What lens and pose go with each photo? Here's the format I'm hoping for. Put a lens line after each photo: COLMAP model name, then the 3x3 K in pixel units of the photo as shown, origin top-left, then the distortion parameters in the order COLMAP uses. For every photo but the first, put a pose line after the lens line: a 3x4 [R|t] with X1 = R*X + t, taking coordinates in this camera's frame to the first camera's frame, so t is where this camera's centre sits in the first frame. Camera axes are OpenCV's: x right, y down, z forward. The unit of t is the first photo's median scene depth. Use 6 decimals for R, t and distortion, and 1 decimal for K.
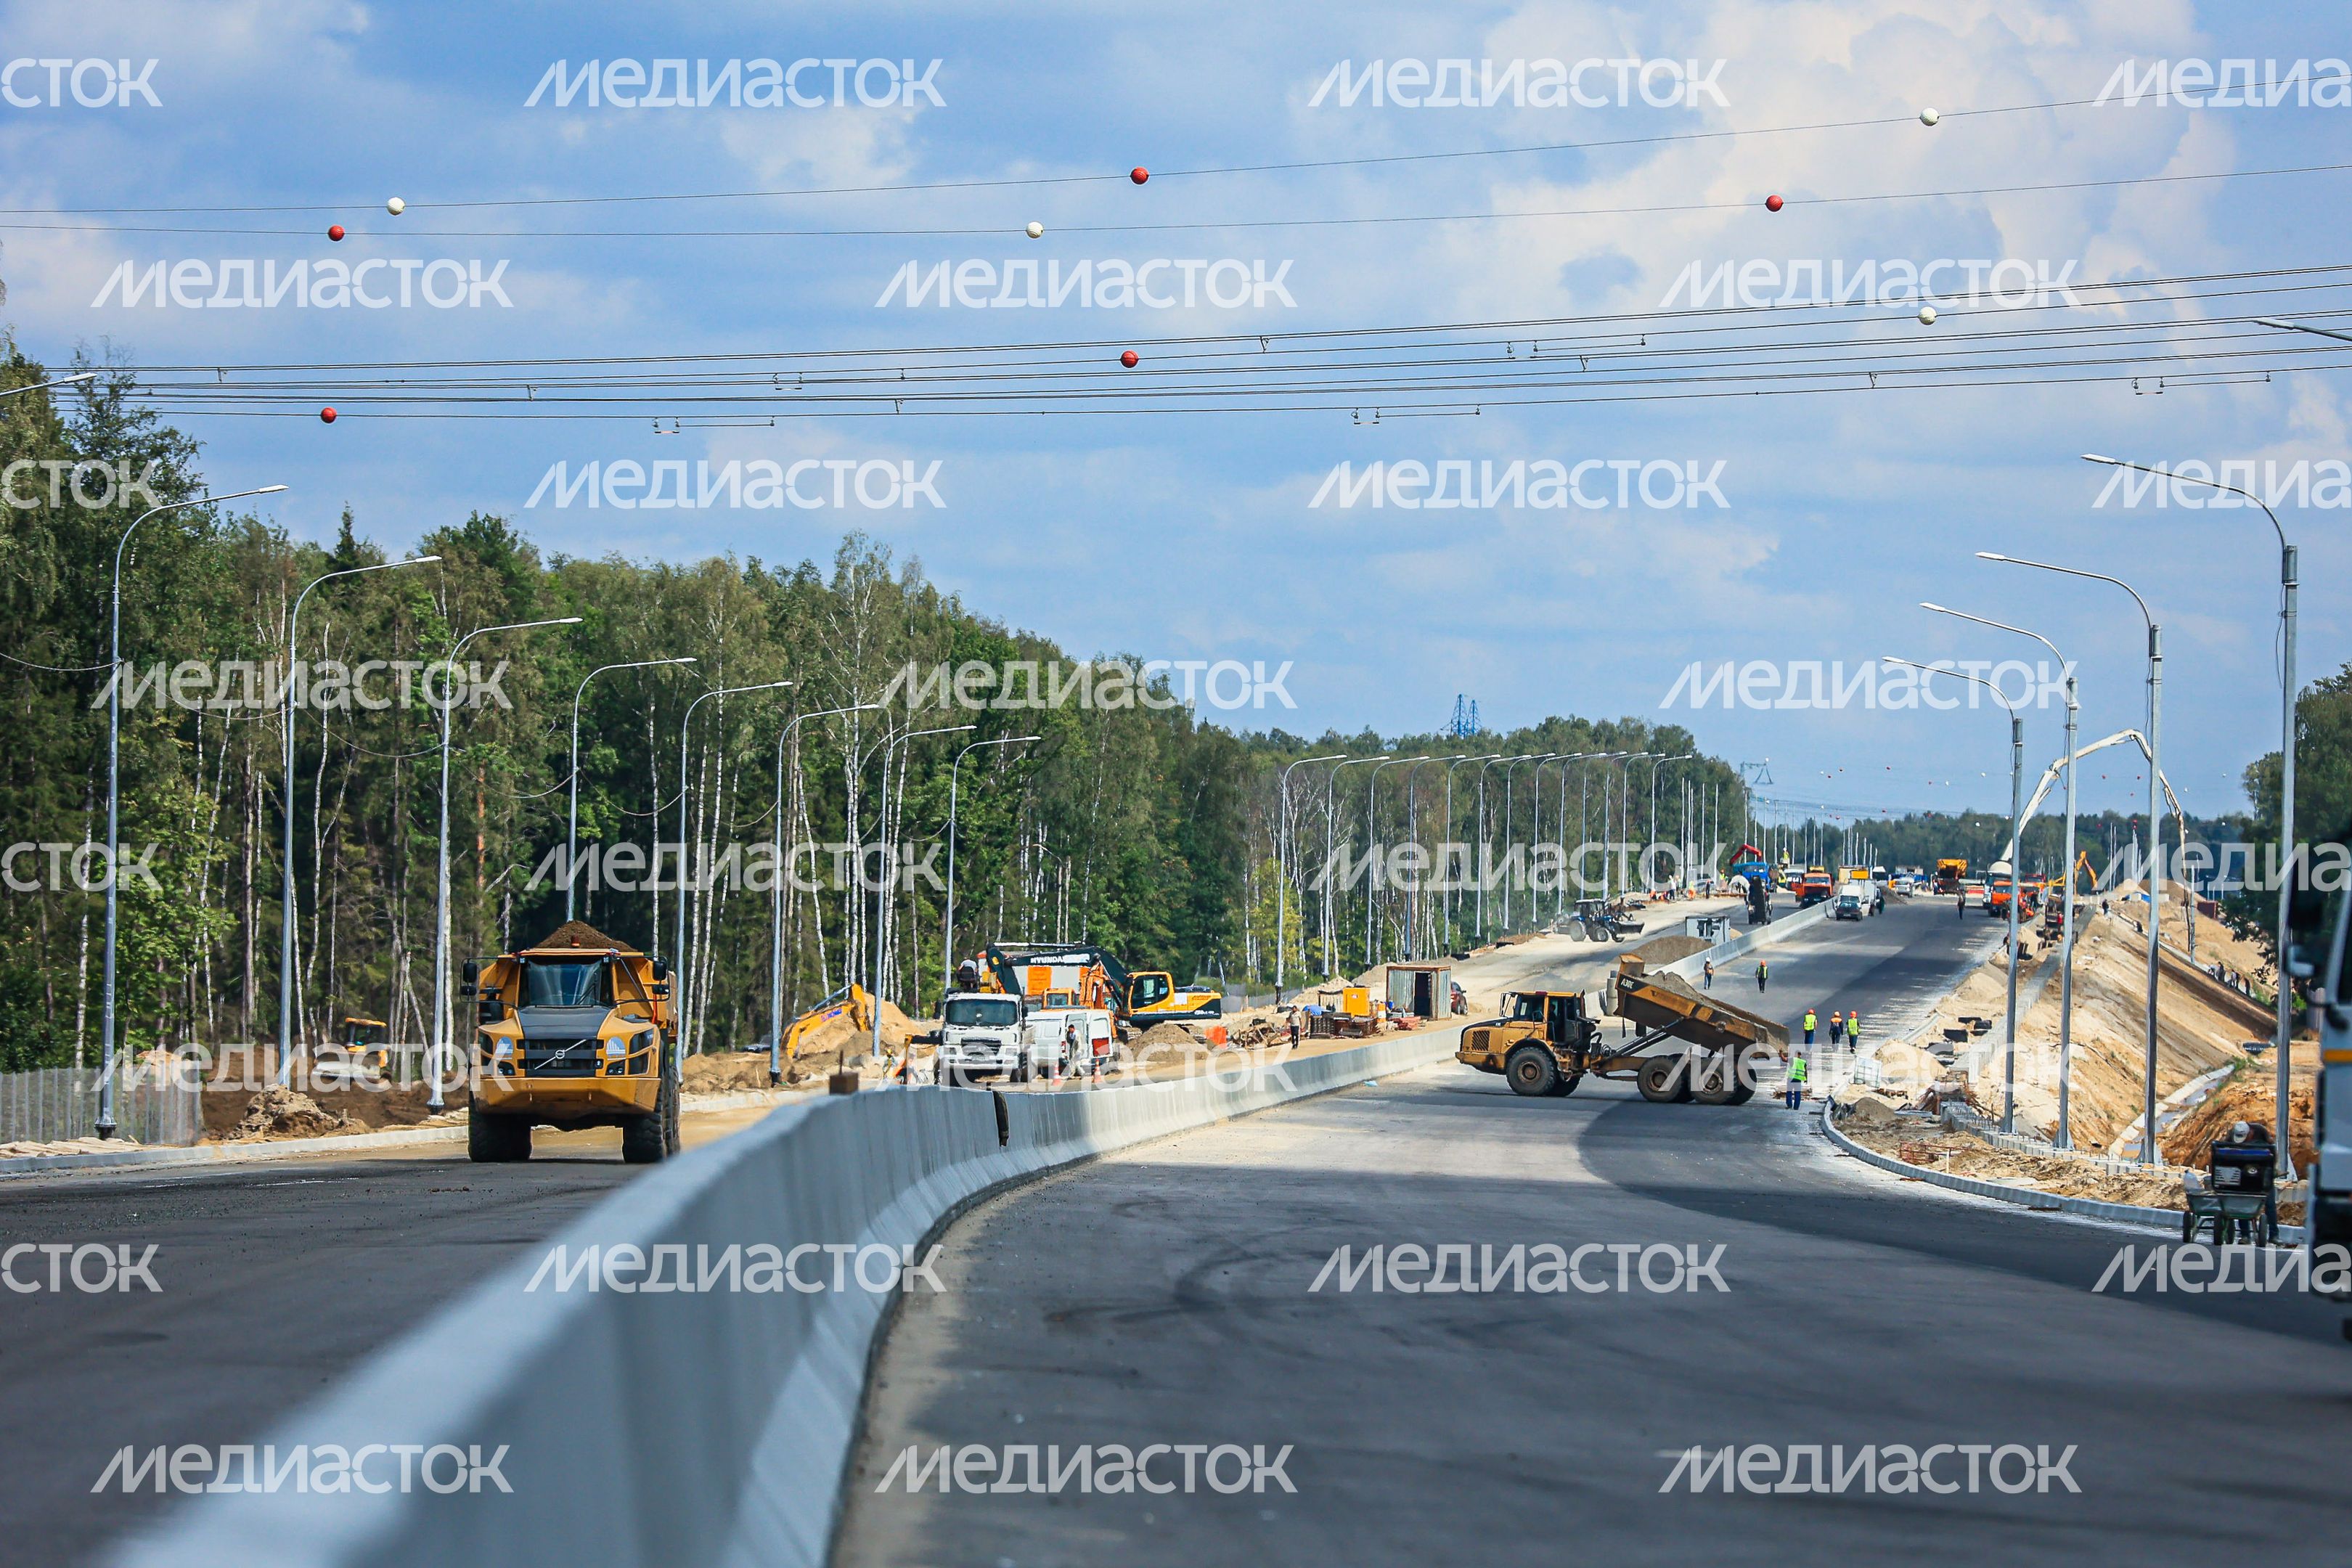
lens RADIAL K [[8236.9, 0, 1173.9], [0, 8236.9, 836.0], [0, 0, 1]] dist [-0.036658, -1.156184]
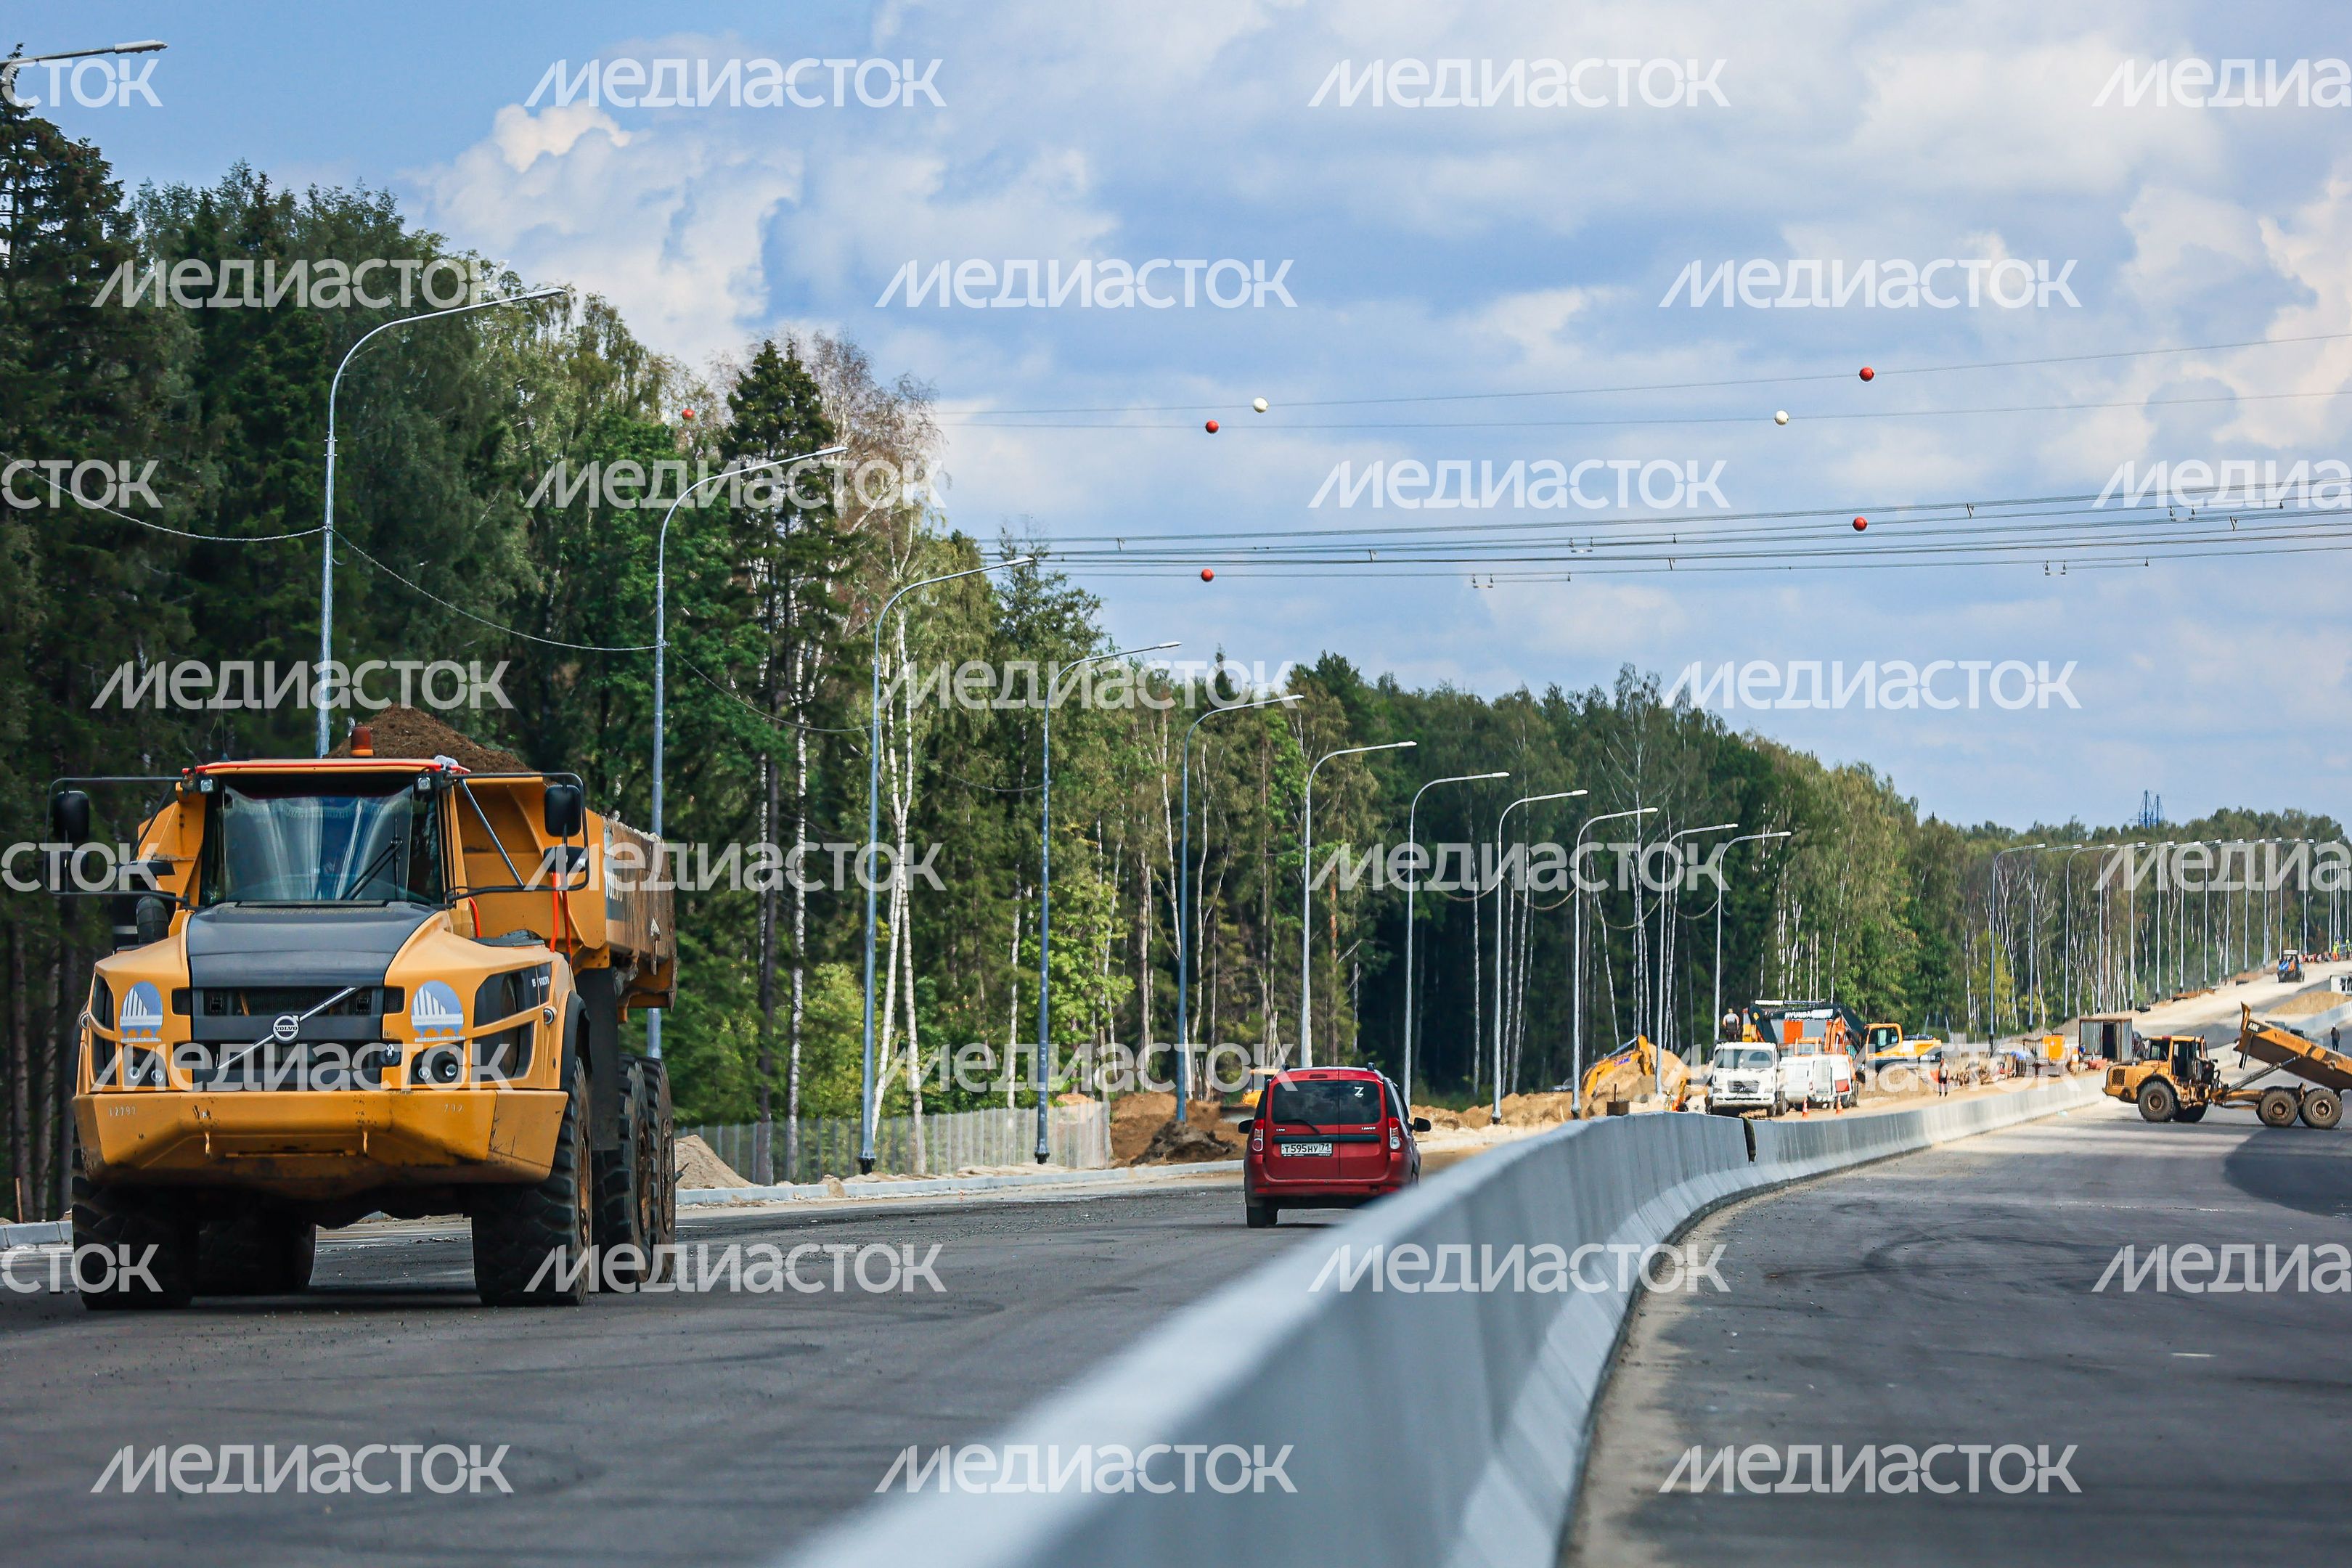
lens RADIAL K [[6849.5, 0, 1176.0], [0, 6849.5, 784.0], [0, 0, 1]] dist [-0.085555, -0.453766]
pose [[0.994288, -0.010416, -0.106224, 0.000846], [0.008406, 0.999777, -0.019352, -0.000290], [0.106402, 0.018348, 0.994154, -0.015004]]
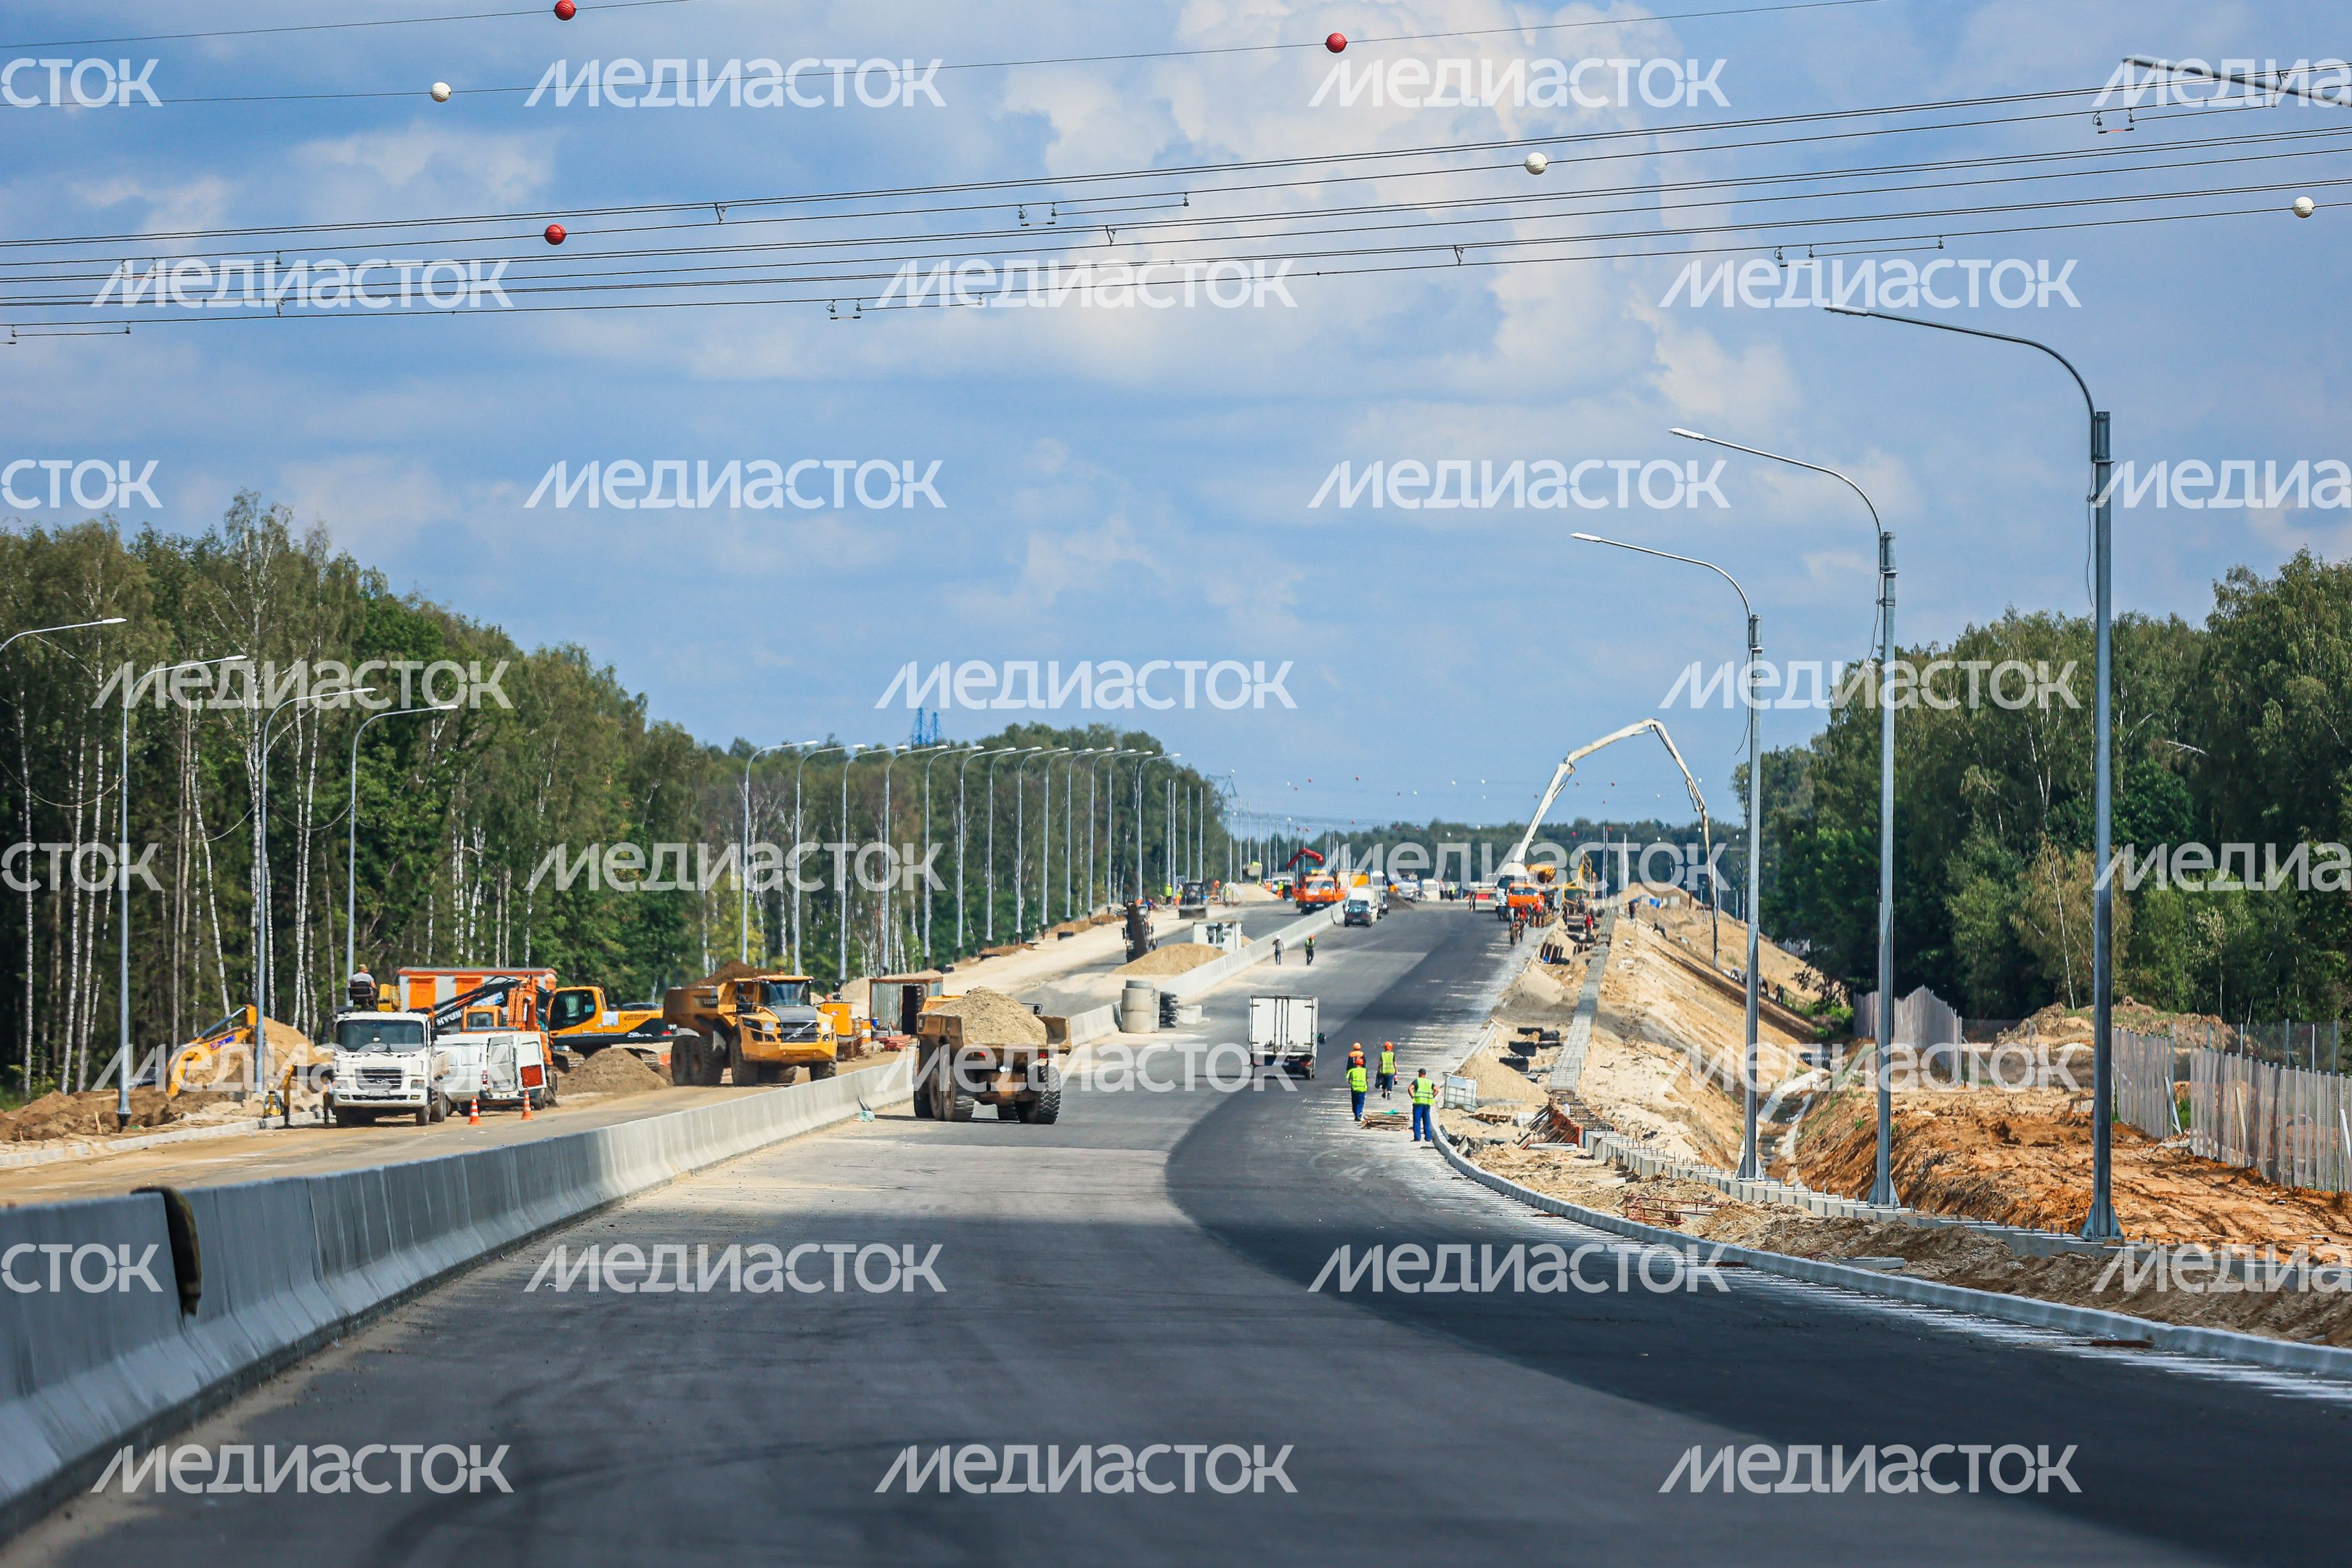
lens RADIAL K [[8236.9, 0, 1173.9], [0, 8236.9, 836.0], [0, 0, 1]] dist [-0.036658, -1.156184]
pose [[0.997747, -0.012494, 0.065922, 0.000896], [0.012665, 0.999917, -0.002178, 0.003029], [-0.065889, 0.003008, 0.997822, 0.127632]]
